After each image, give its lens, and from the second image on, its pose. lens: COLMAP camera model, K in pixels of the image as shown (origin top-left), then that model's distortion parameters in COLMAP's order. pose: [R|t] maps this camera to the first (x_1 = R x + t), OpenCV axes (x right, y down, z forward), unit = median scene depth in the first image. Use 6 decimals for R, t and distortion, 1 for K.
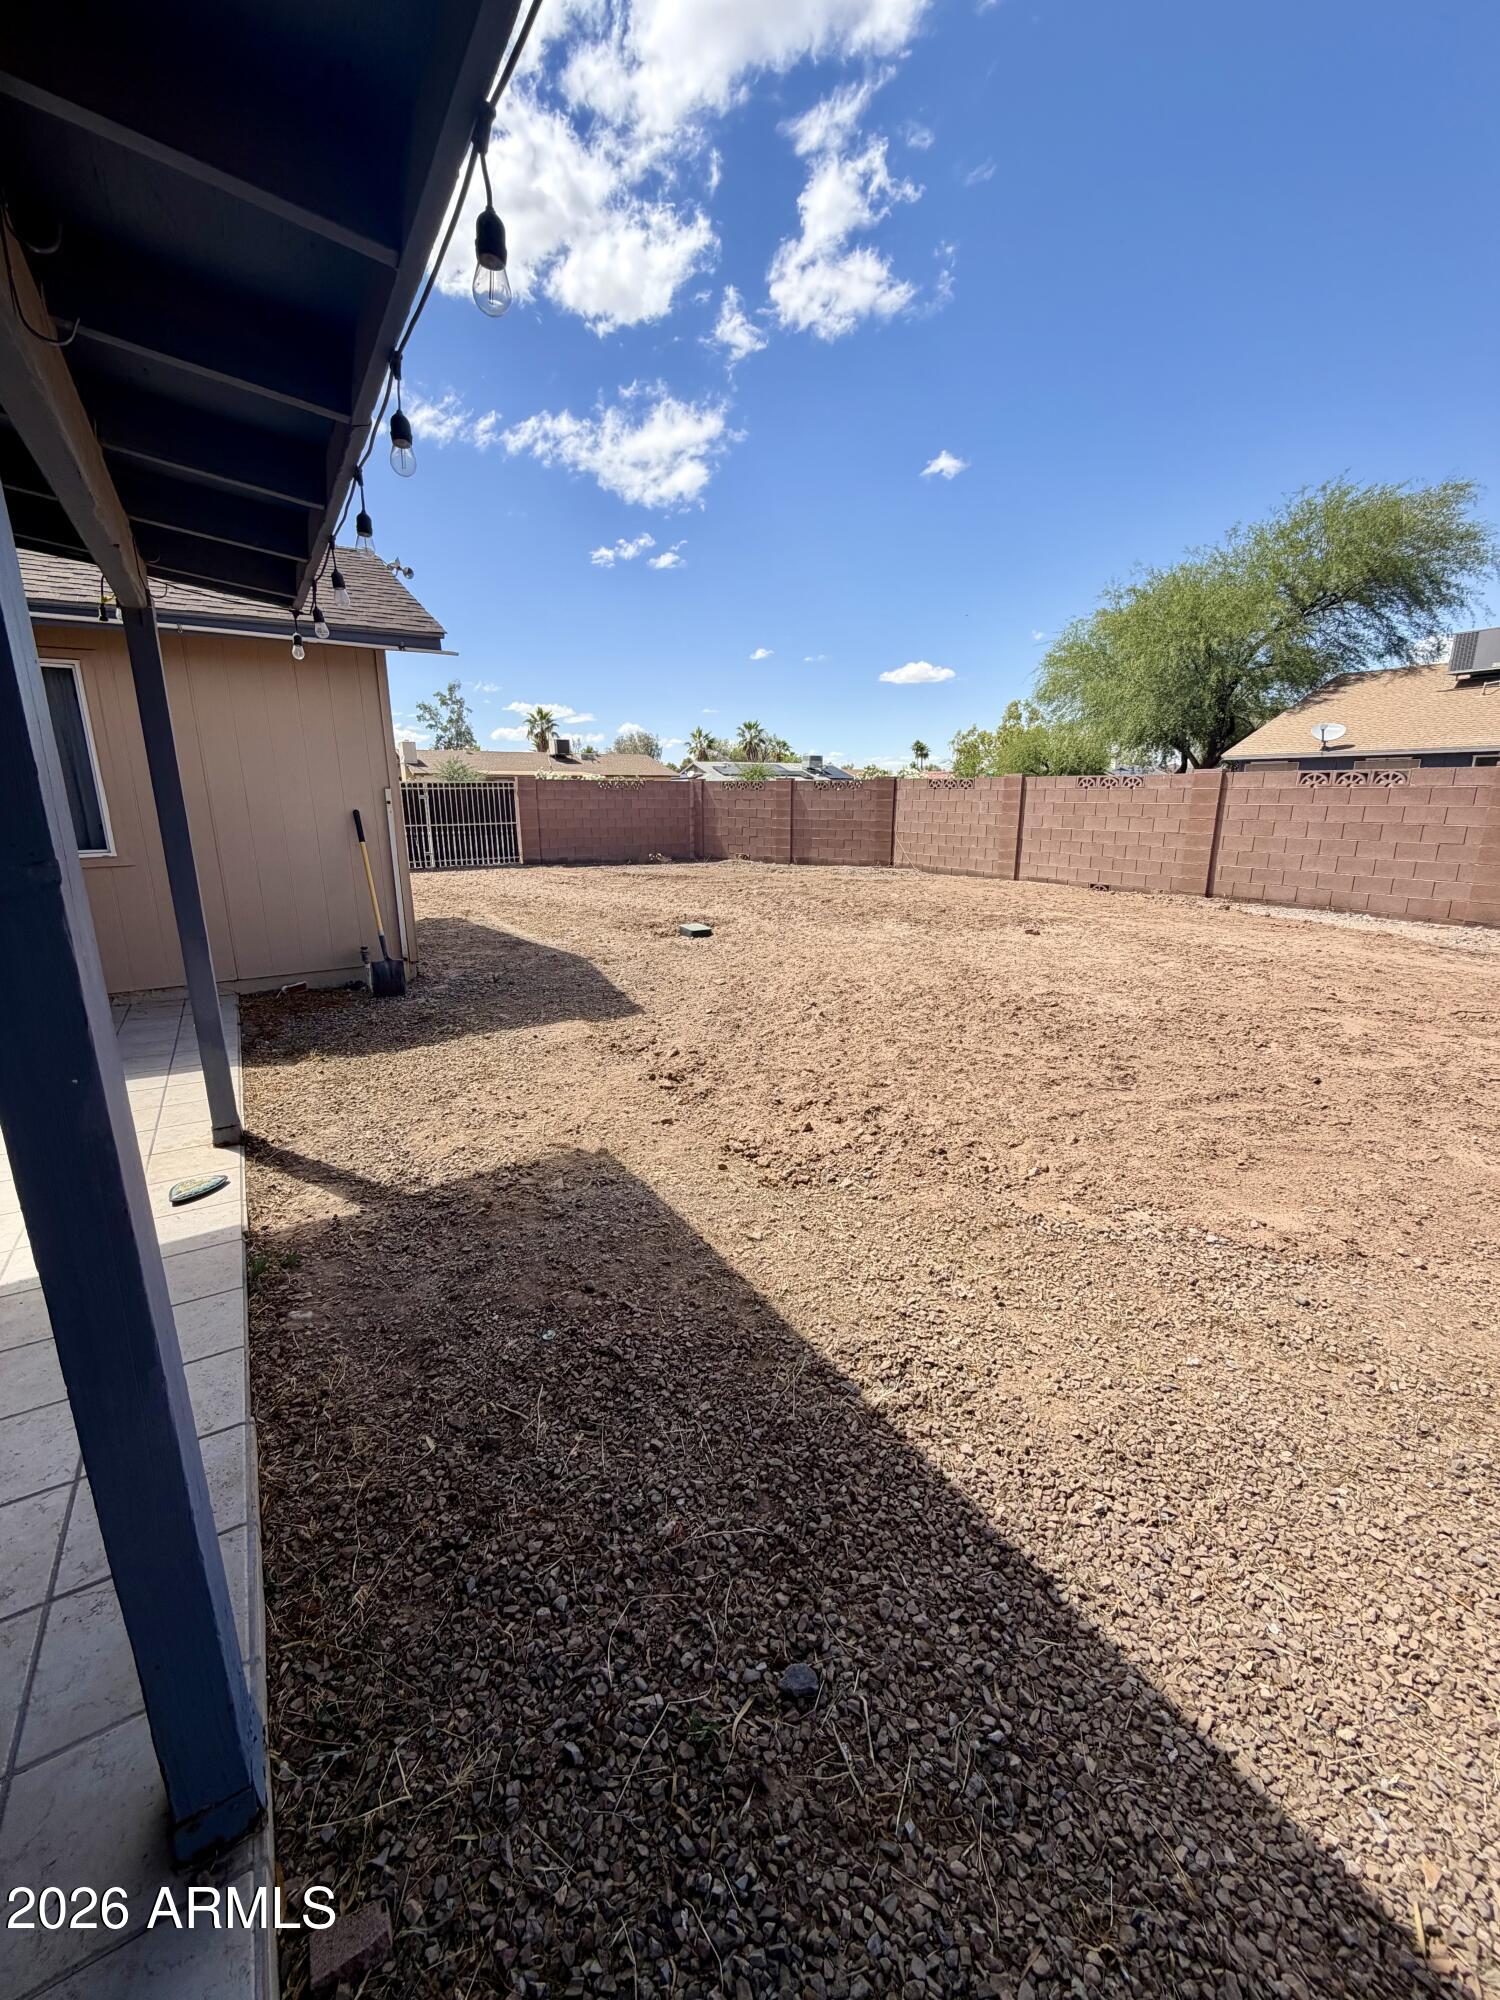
lens RADIAL K [[799.3, 0, 751.4], [0, 799.3, 991.1], [0, 0, 1]] dist [-0.000547, 0.000269]
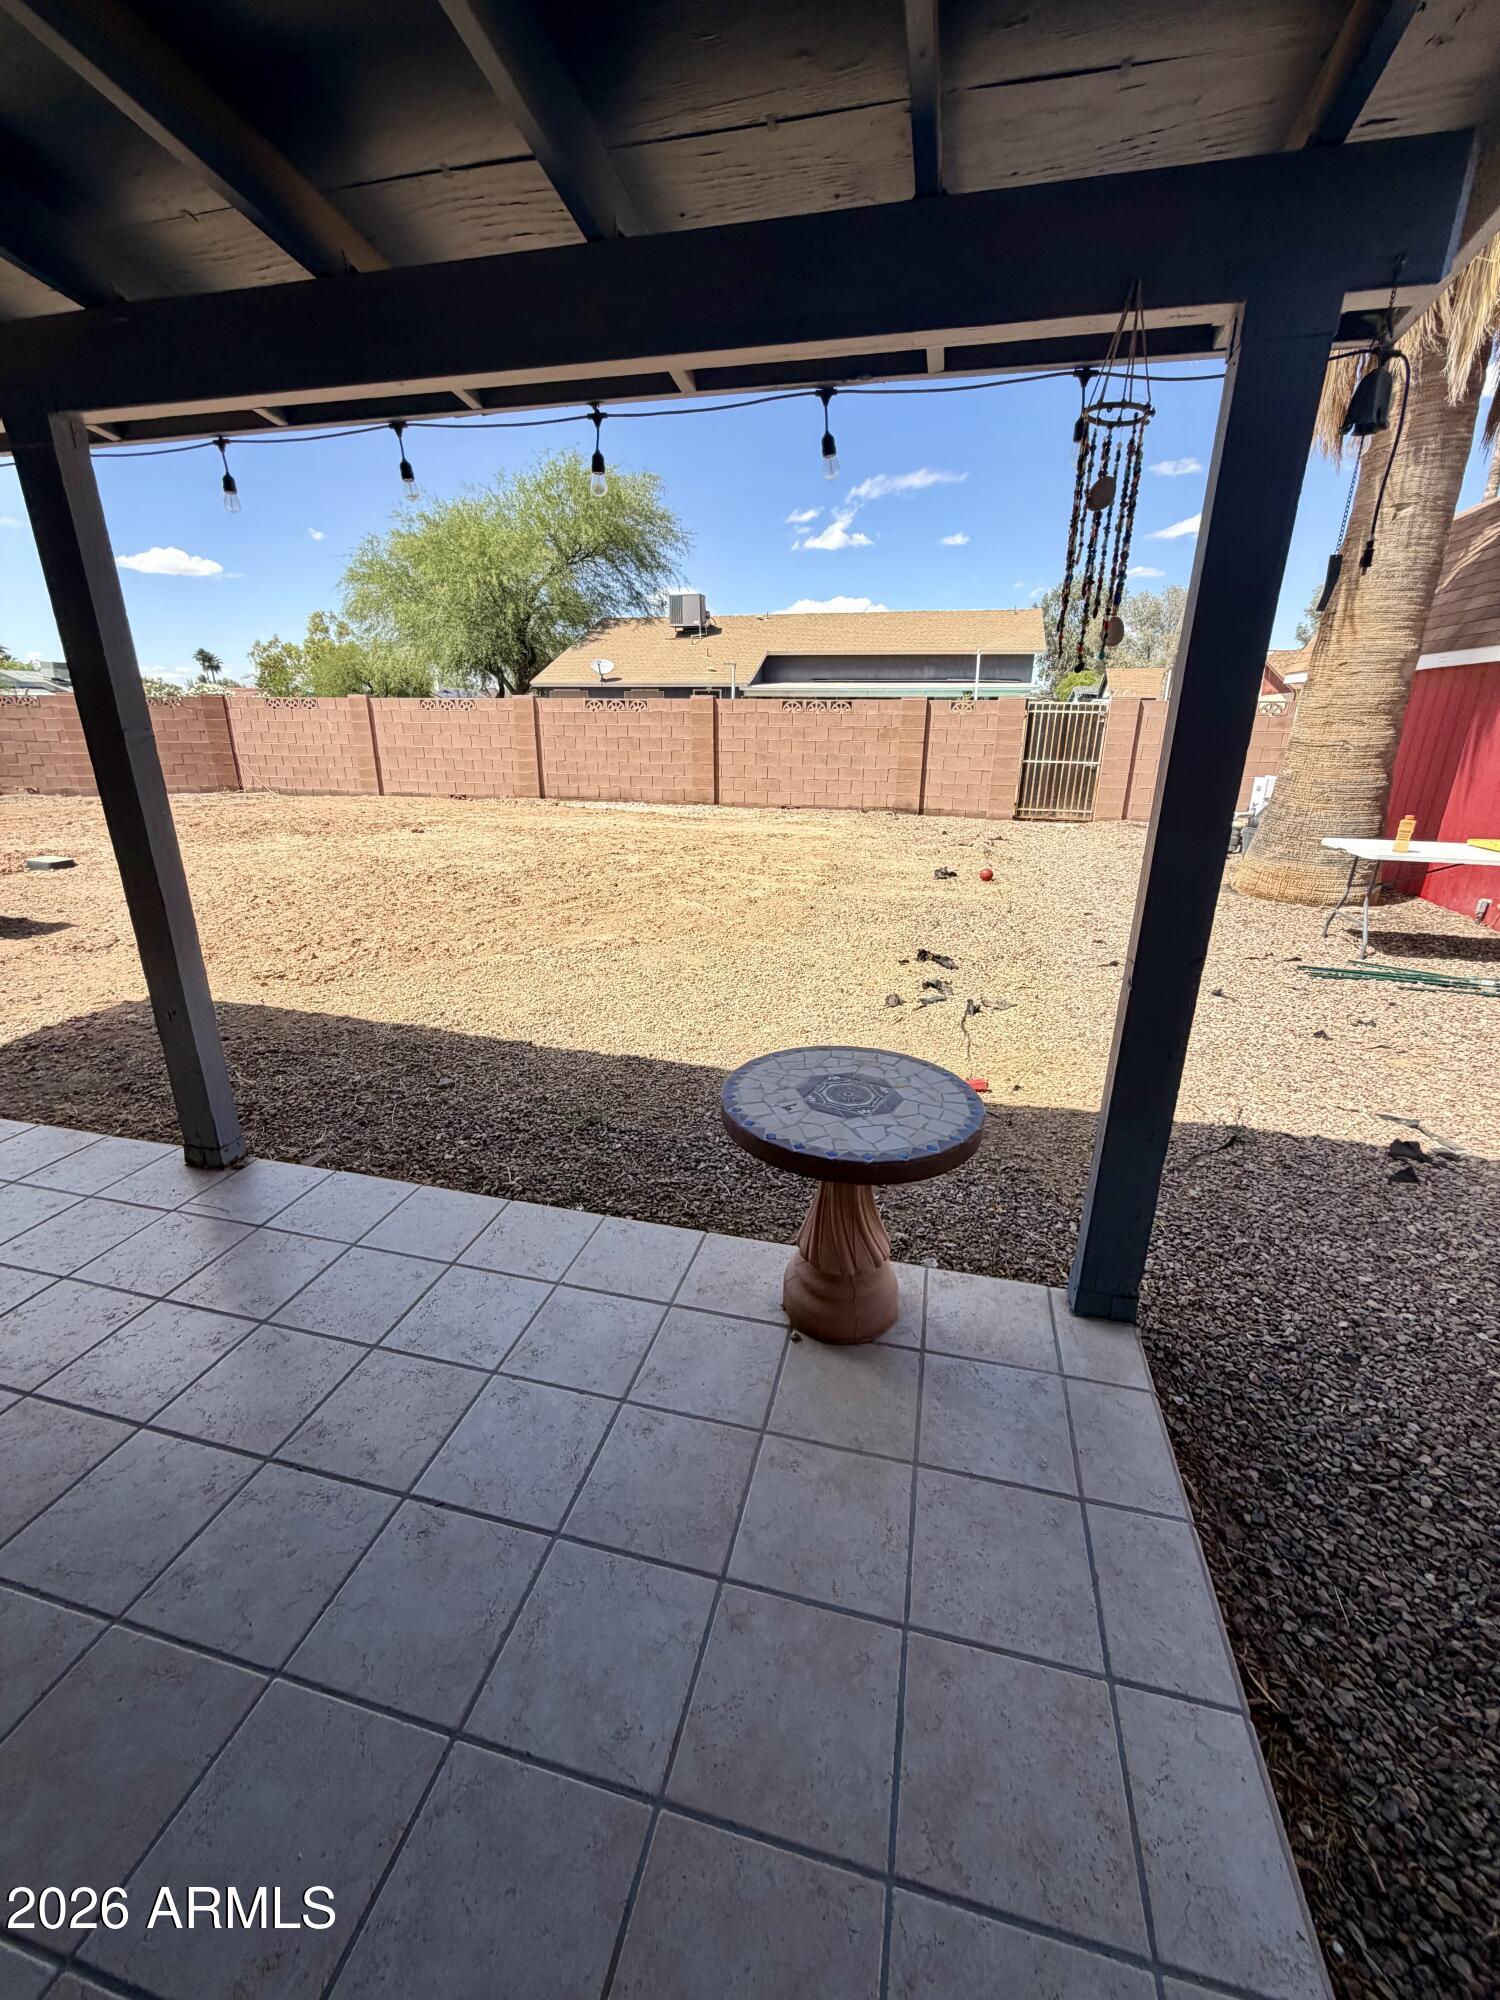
lens RADIAL K [[799.3, 0, 748.3], [0, 799.3, 992.7], [0, 0, 1]] dist [-0.000547, 0.000269]
pose [[0.722604, -0.218813, 0.655717, -0.129243], [0.157935, 0.975749, 0.151562, 0.058835], [-0.672979, -0.005958, 0.739638, -0.226595]]
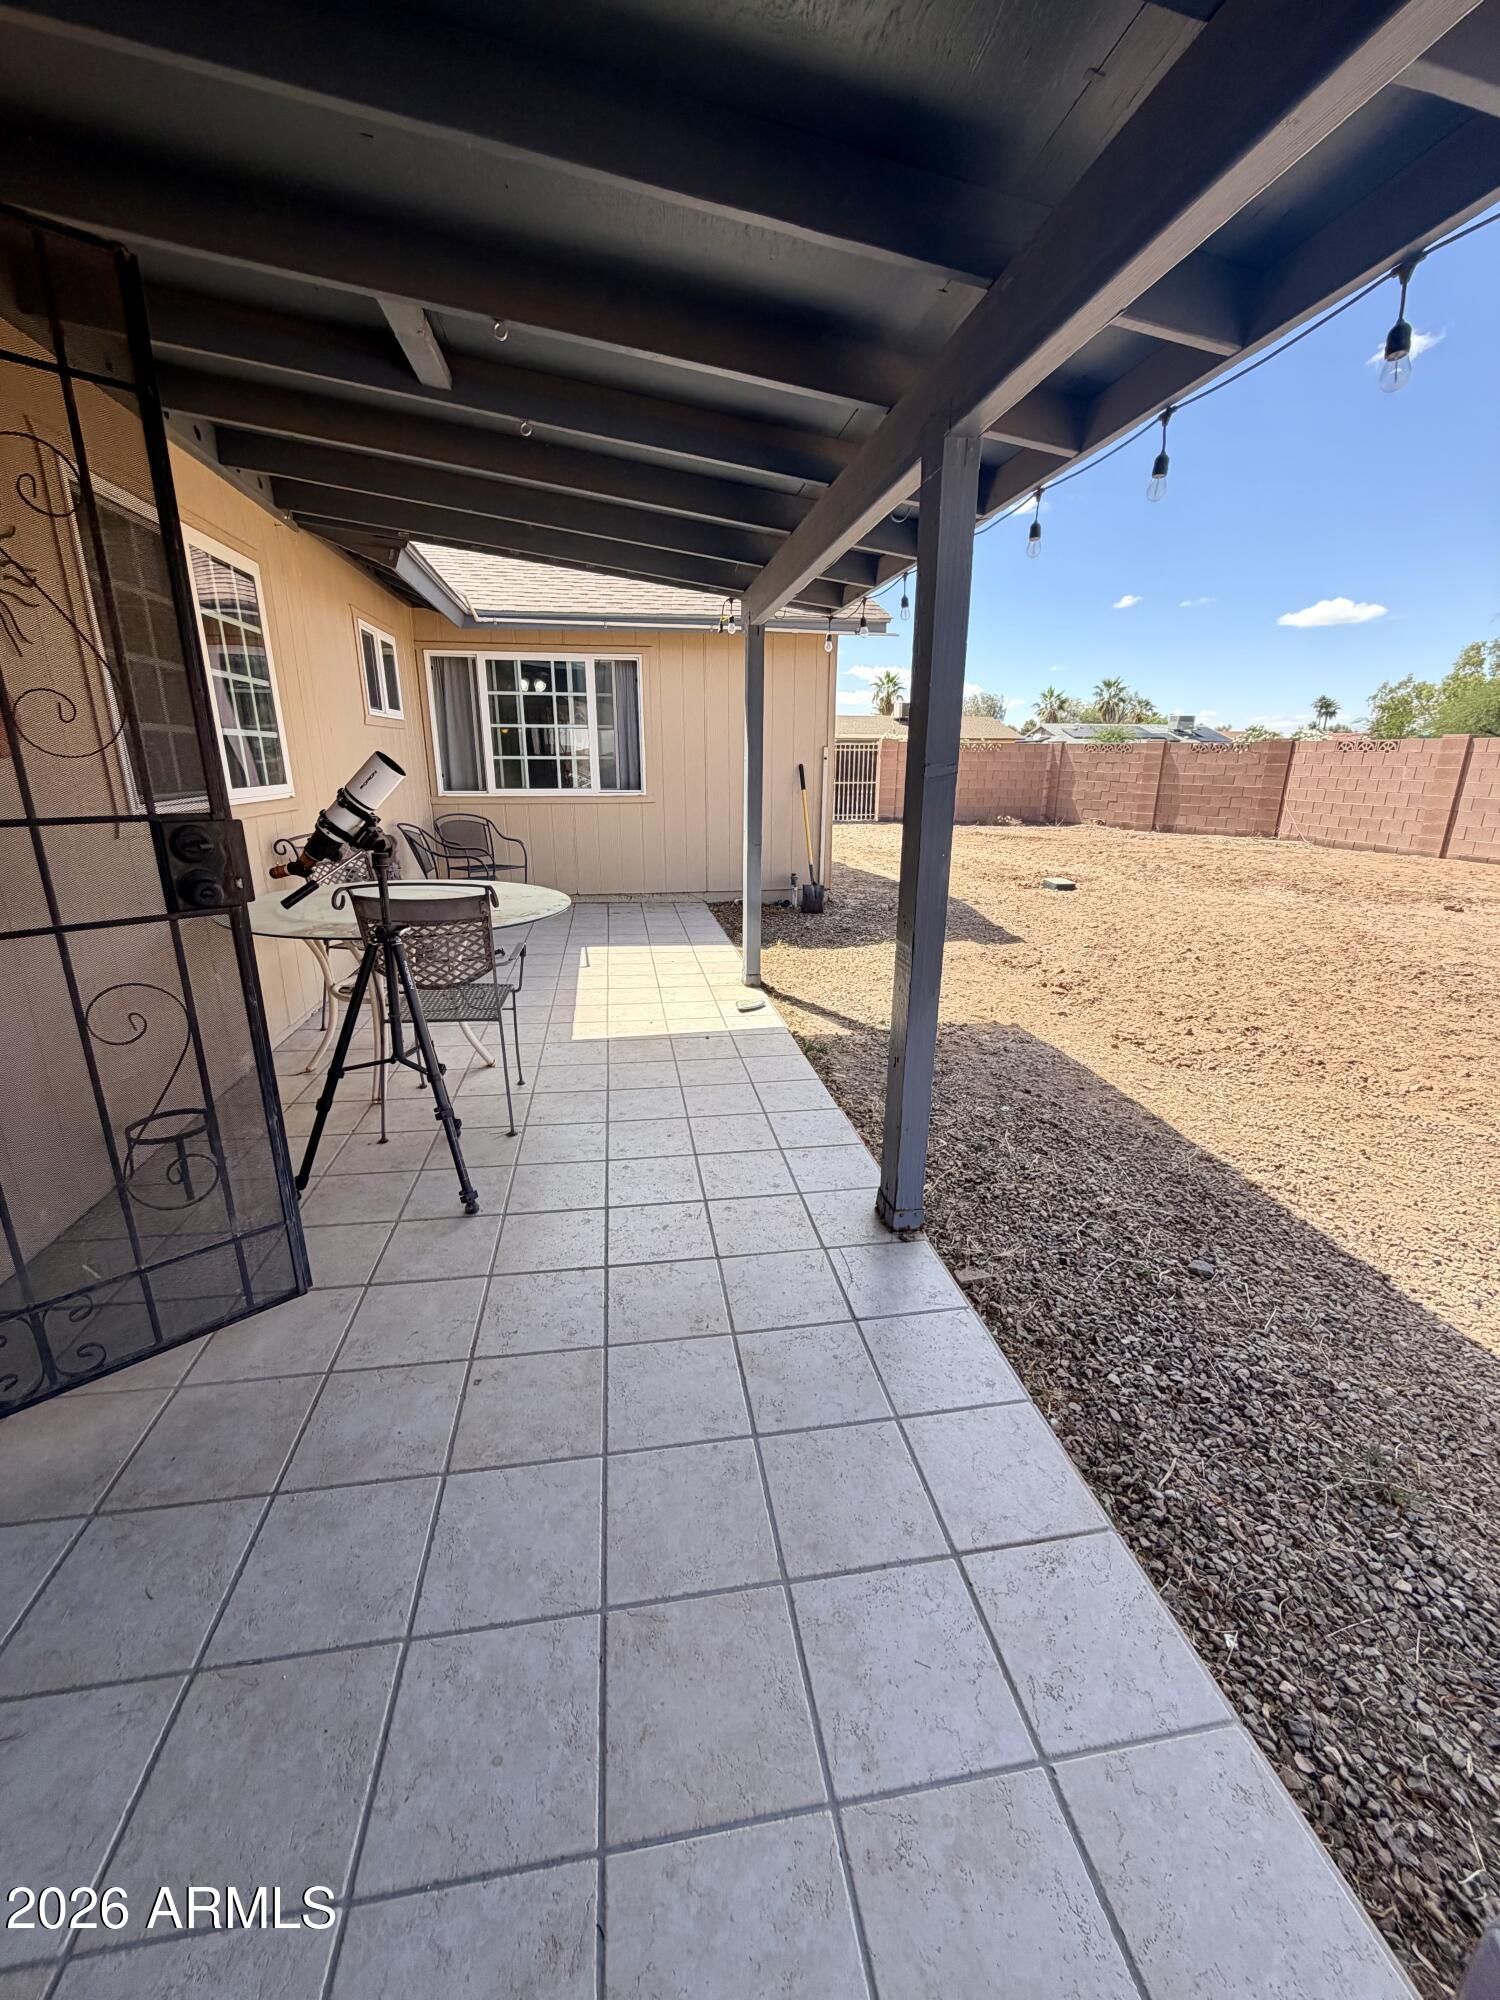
lens RADIAL K [[799.3, 0, 748.7], [0, 799.3, 991.1], [0, 0, 1]] dist [-0.000547, 0.000269]
pose [[0.922061, 0.114434, -0.369741, -0.042526], [-0.098791, 0.993234, 0.061039, 0.042371], [0.374224, -0.019754, 0.927128, -0.147948]]
